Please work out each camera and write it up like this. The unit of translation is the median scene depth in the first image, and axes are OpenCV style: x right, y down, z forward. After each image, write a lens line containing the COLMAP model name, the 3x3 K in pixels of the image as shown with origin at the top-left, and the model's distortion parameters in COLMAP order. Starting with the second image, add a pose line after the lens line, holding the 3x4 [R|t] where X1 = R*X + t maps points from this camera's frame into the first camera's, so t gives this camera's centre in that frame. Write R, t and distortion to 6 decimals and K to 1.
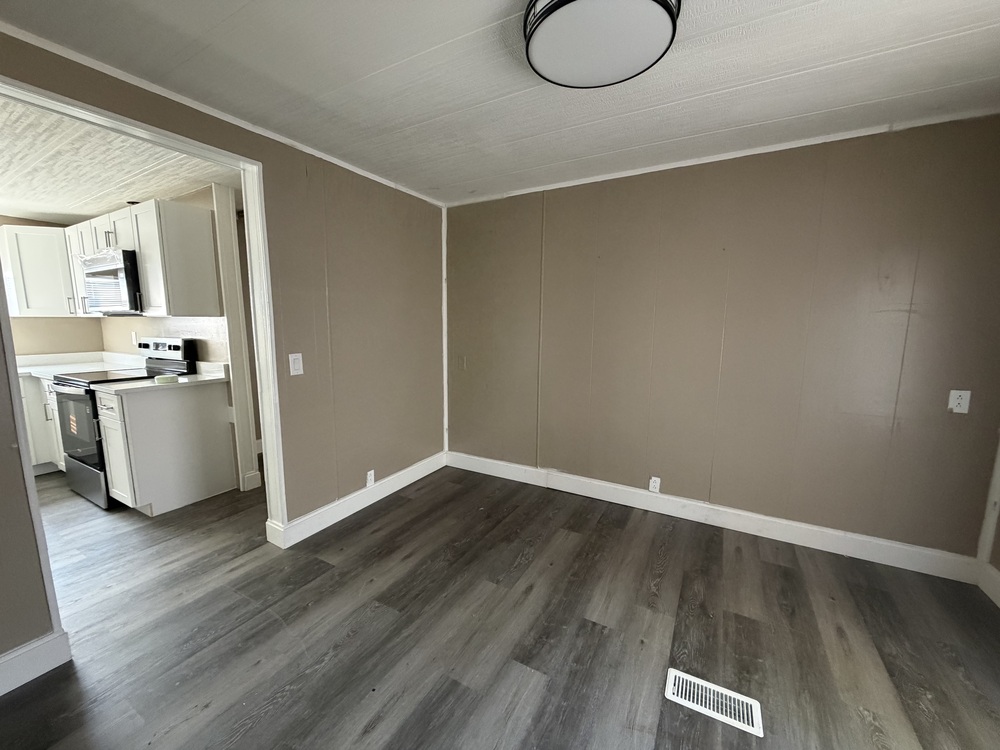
lens RADIAL K [[395.3, 0, 500.5], [0, 395.3, 379.4], [0, 0, 1]] dist [-0.002678, 0.000177]
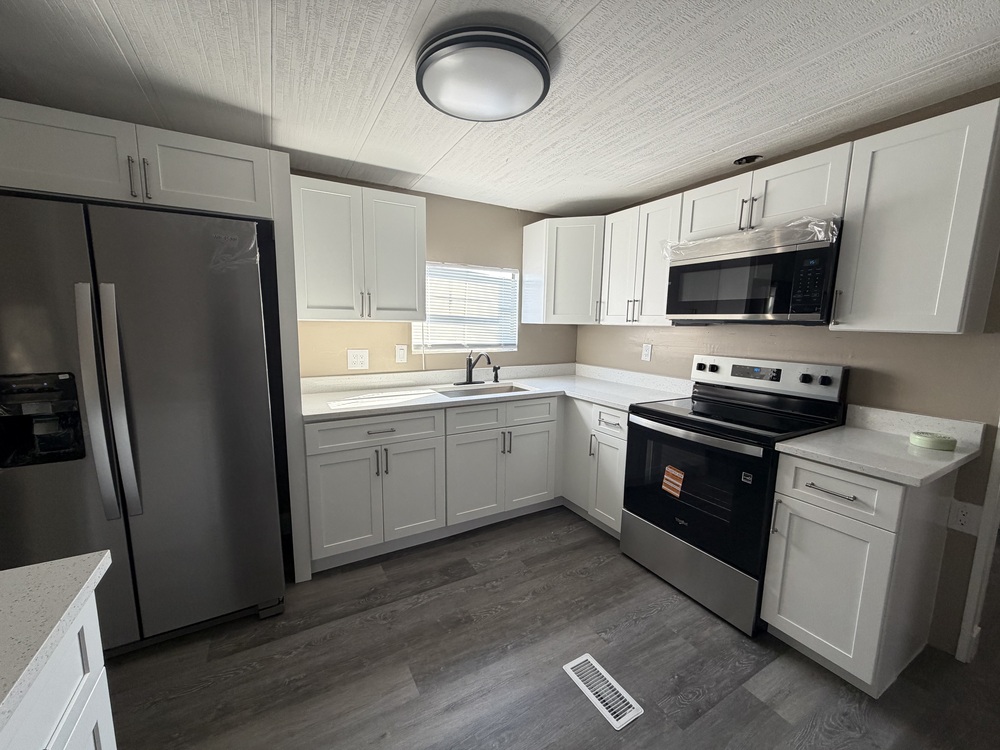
lens RADIAL K [[395.3, 0, 496.4], [0, 395.3, 377.4], [0, 0, 1]] dist [-0.002678, 0.000177]
pose [[0.851514, 0.079705, -0.518238, -0.858356], [-0.080859, 0.996517, 0.020406, -0.051446], [0.518059, 0.024528, 0.854993, 0.197443]]
